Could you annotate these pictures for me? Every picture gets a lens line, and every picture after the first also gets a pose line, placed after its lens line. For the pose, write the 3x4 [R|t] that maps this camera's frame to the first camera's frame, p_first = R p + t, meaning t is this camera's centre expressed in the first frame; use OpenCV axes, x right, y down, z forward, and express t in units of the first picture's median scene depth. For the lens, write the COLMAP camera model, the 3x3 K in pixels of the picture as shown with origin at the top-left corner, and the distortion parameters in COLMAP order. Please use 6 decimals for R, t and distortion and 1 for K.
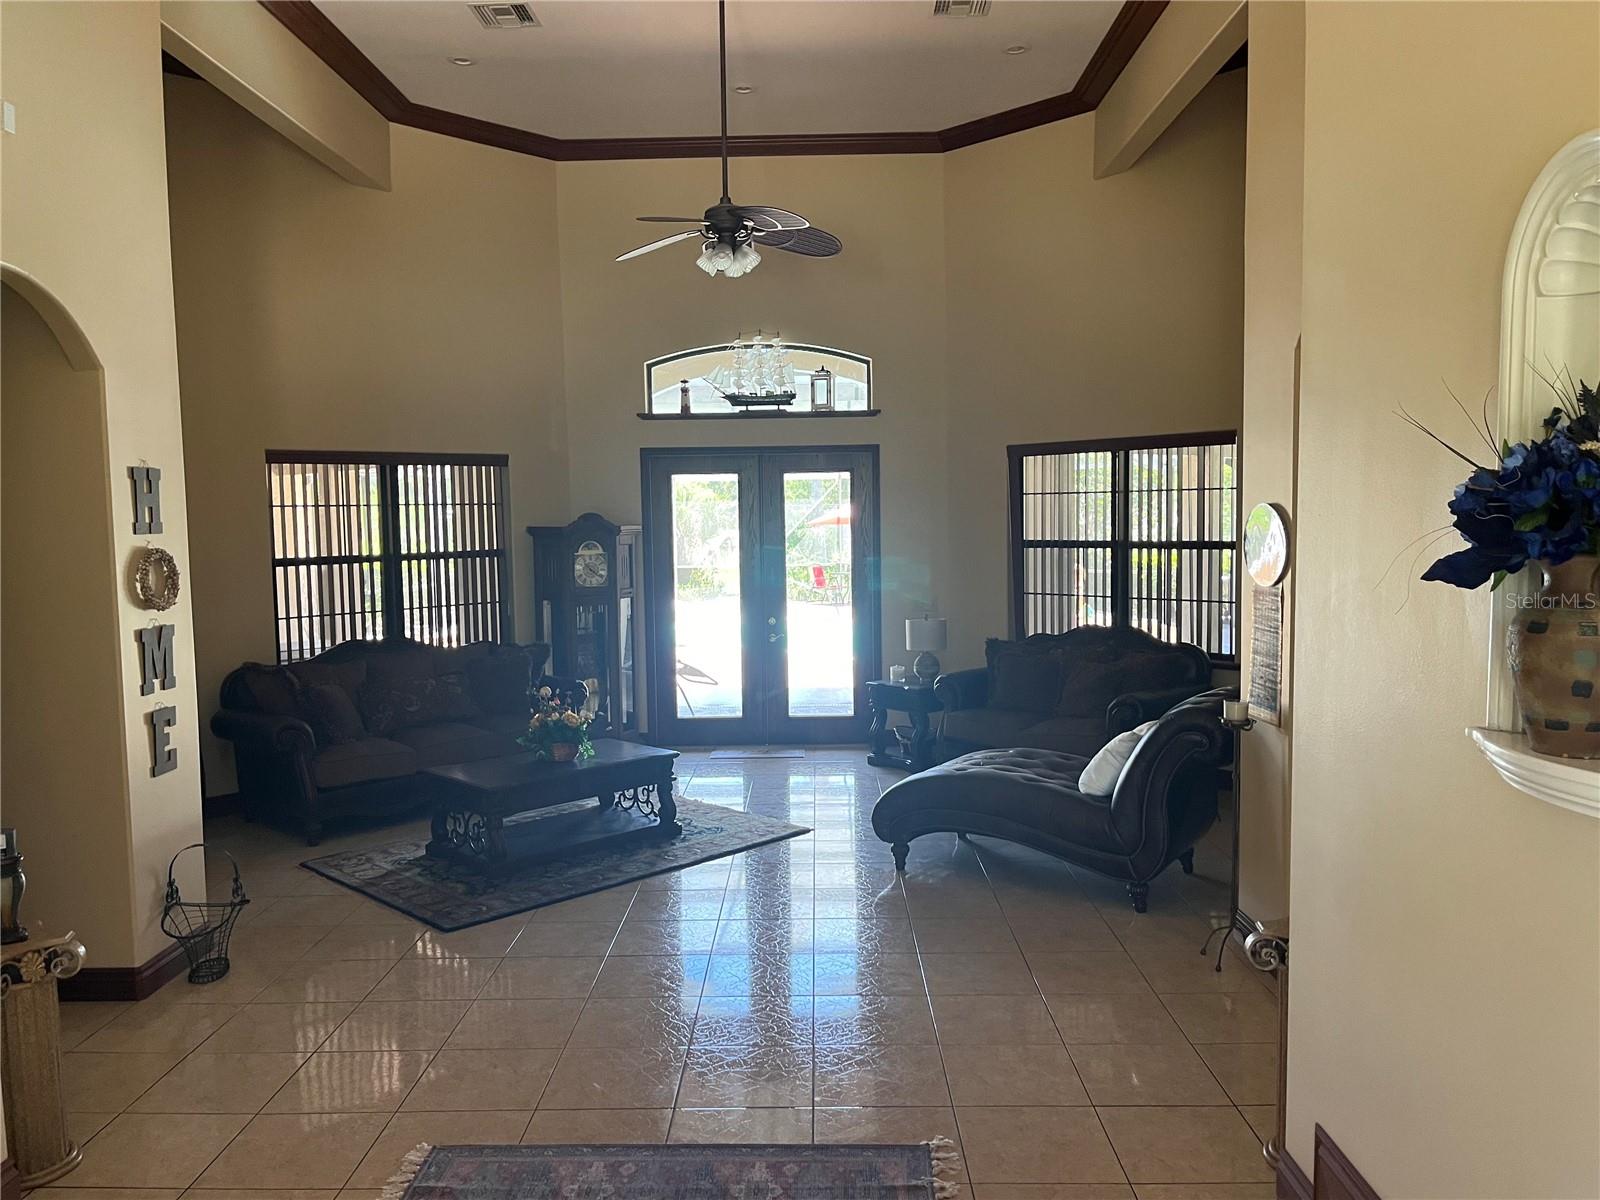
lens RADIAL K [[1189.1, 0, 800.0], [0, 1189.1, 600.0], [0, 0, 1]] dist [0.078301, -0.098354]
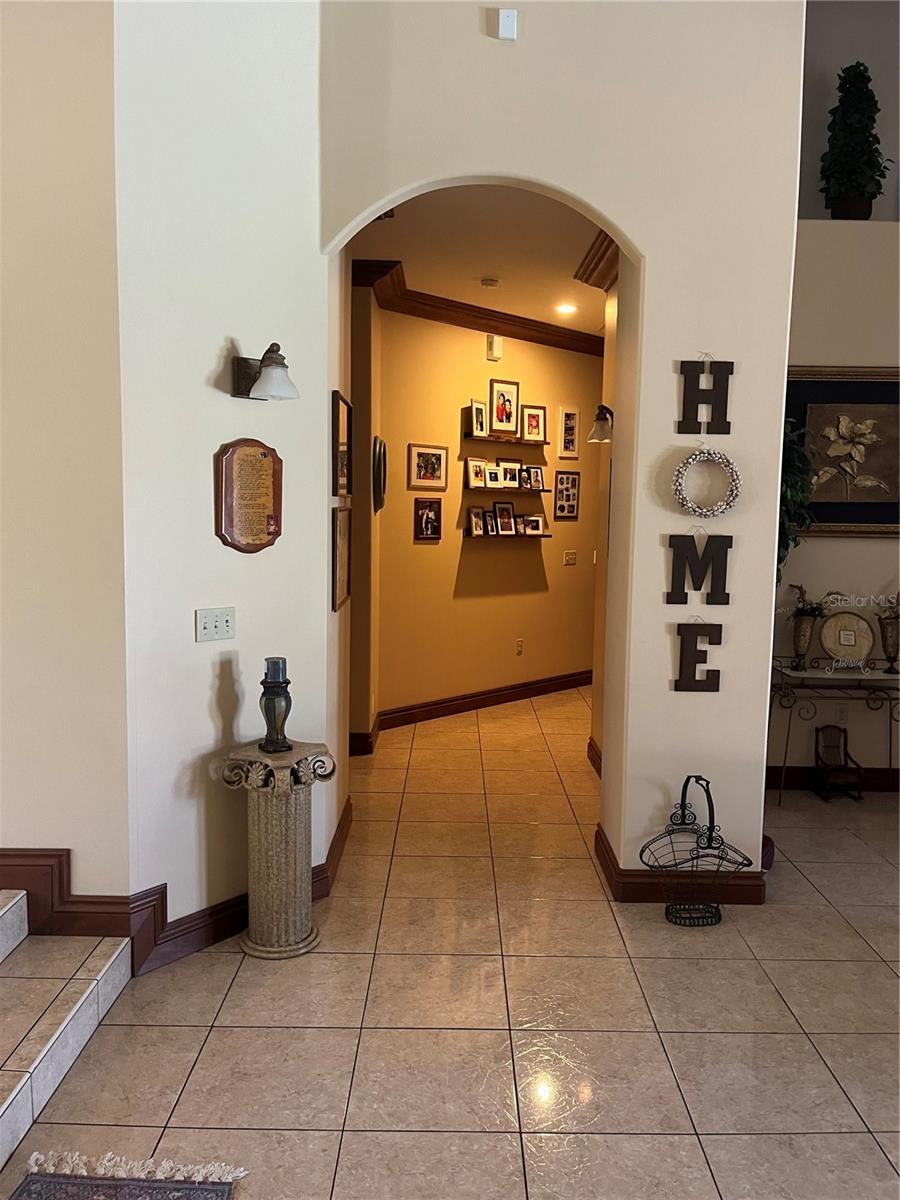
lens RADIAL K [[901.8, 0, 450.0], [0, 901.8, 600.0], [0, 0, 1]] dist [0.073722, -0.089979]
pose [[0.019559, 0.121142, -0.992442, 0.165503], [-0.086767, 0.989093, 0.119023, 0.005179], [0.996037, 0.083783, 0.029857, 0.786874]]
